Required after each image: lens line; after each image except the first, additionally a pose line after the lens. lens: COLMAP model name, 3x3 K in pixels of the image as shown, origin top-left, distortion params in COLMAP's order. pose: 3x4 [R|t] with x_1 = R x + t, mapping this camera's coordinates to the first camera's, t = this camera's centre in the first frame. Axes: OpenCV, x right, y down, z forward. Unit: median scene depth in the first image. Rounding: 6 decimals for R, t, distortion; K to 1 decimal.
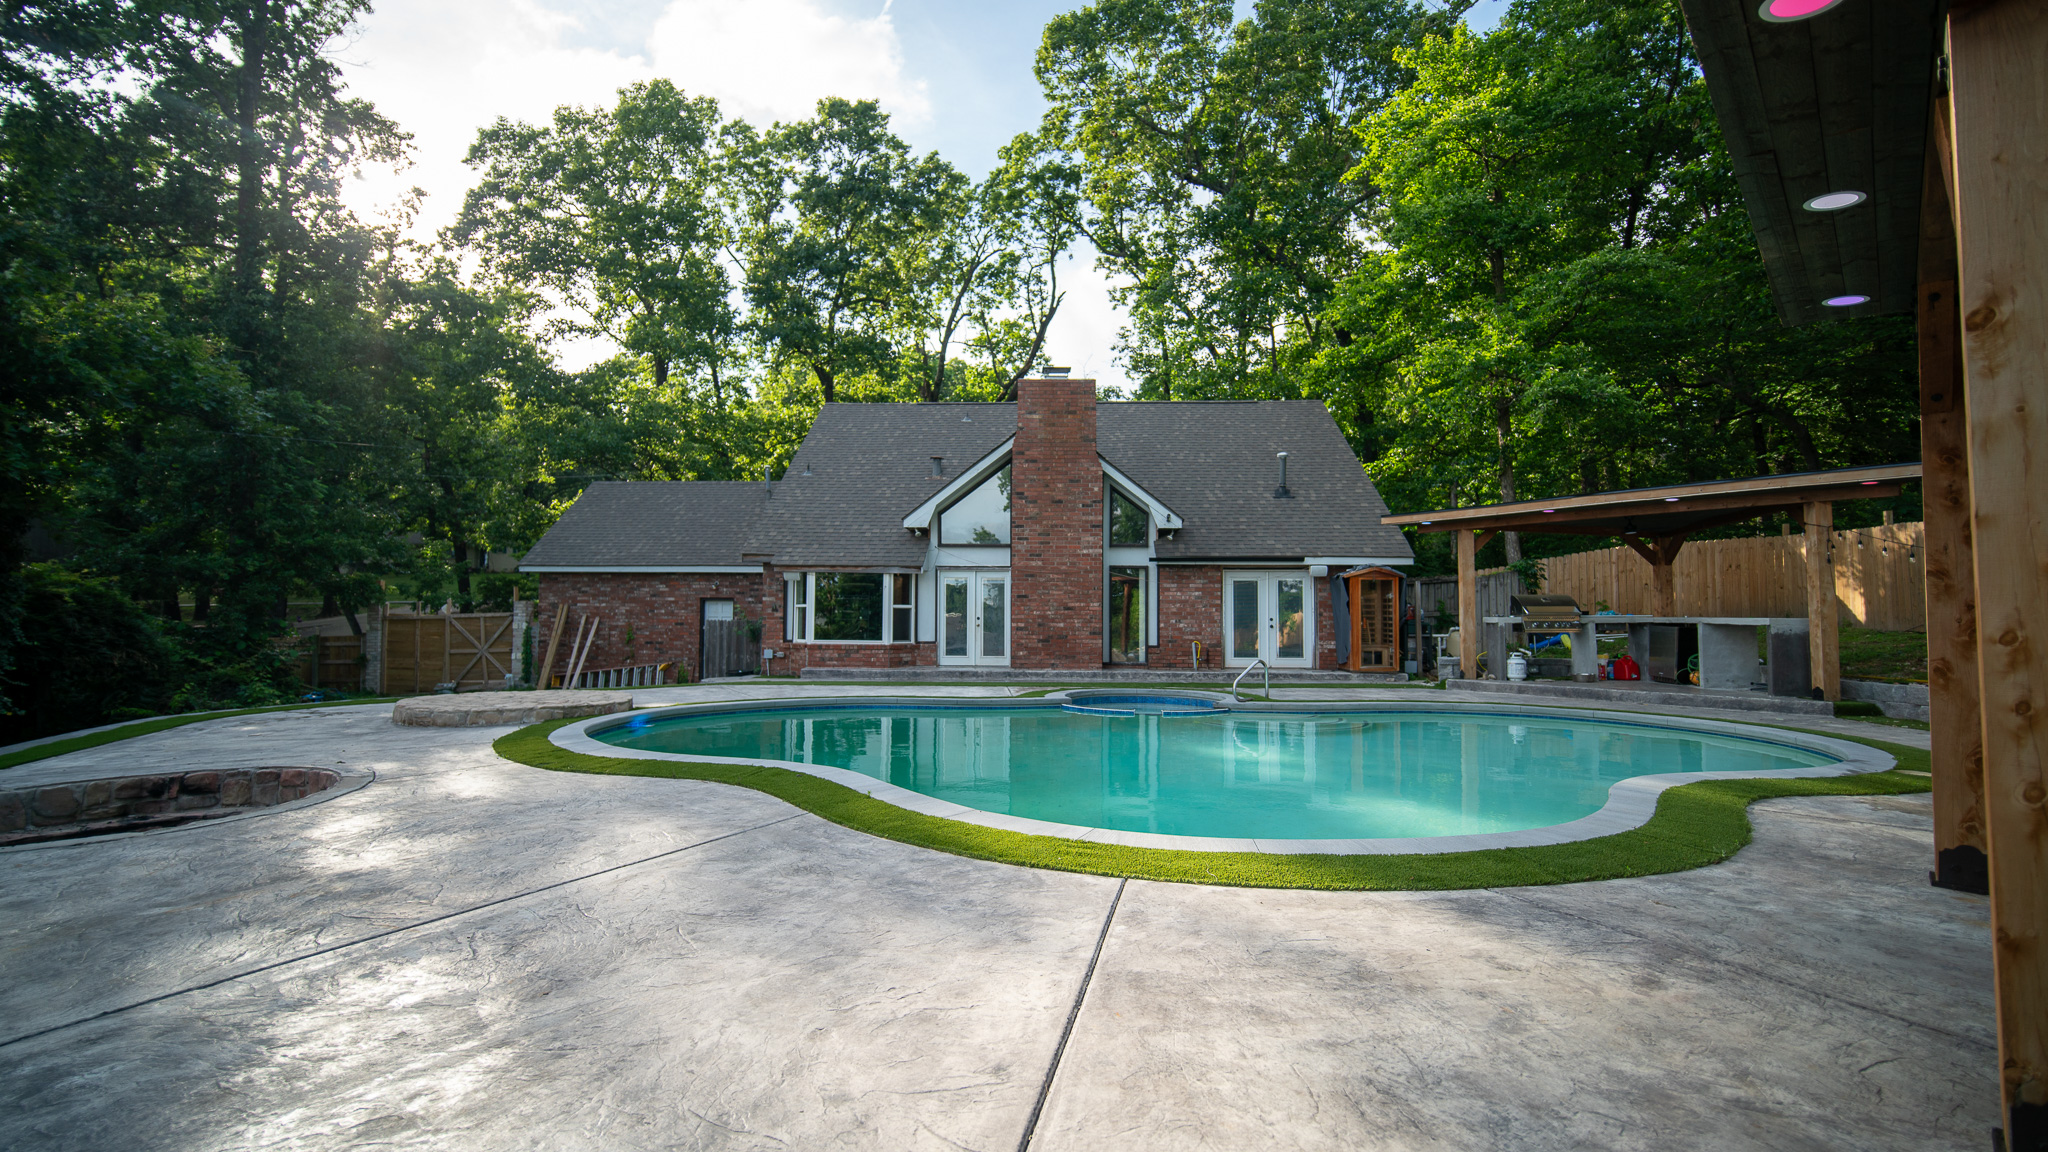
lens RADIAL K [[891.6, 0, 1018.1], [0, 891.6, 571.6], [0, 0, 1]] dist [-0.003384, 0.000316]
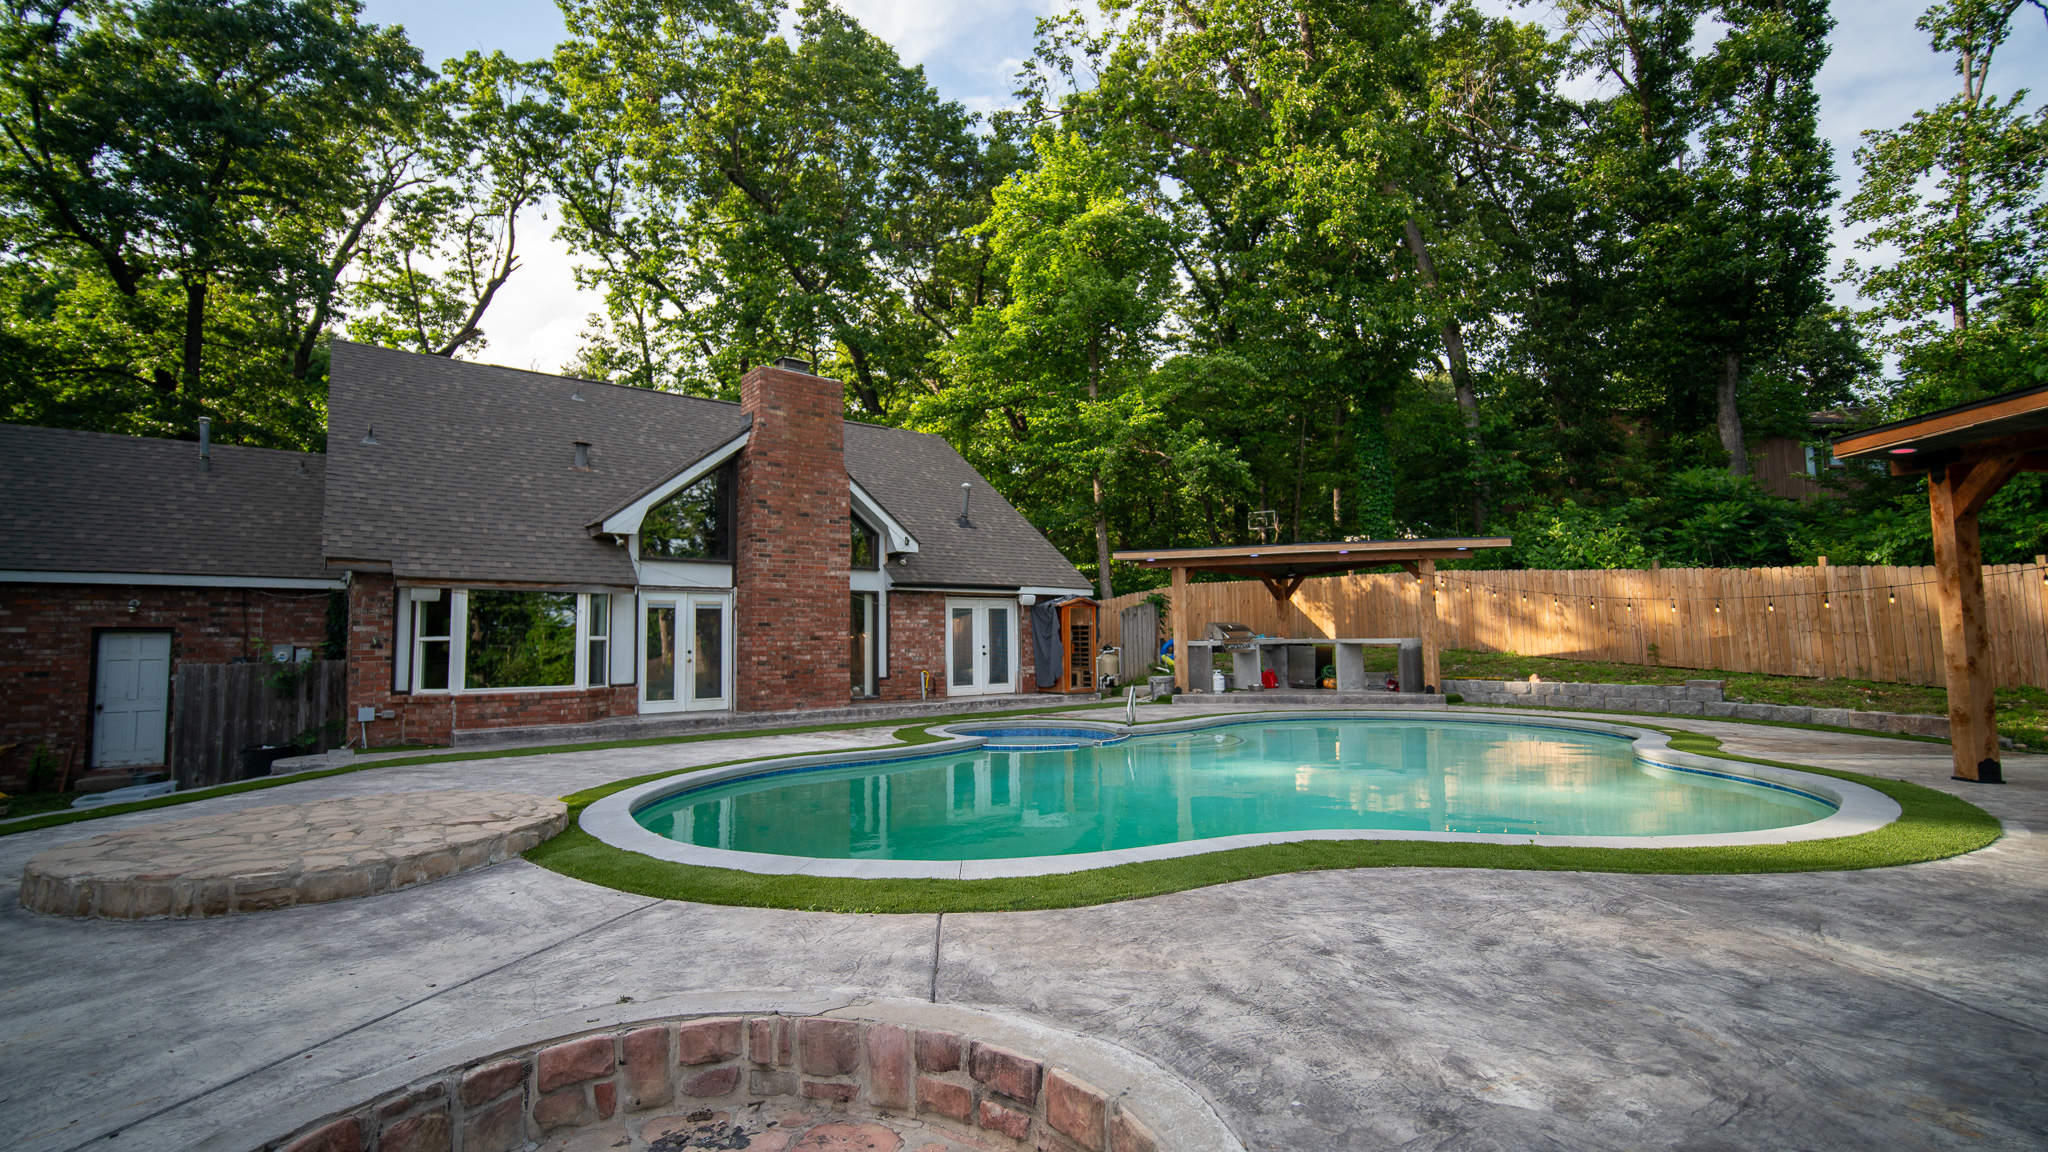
lens RADIAL K [[891.6, 0, 1018.1], [0, 891.6, 571.6], [0, 0, 1]] dist [-0.003384, 0.000316]
pose [[0.749093, 0.037632, 0.661395, -0.361585], [-0.016791, 0.999143, -0.037832, 0.005914], [-0.662252, 0.017234, 0.749083, 0.210457]]
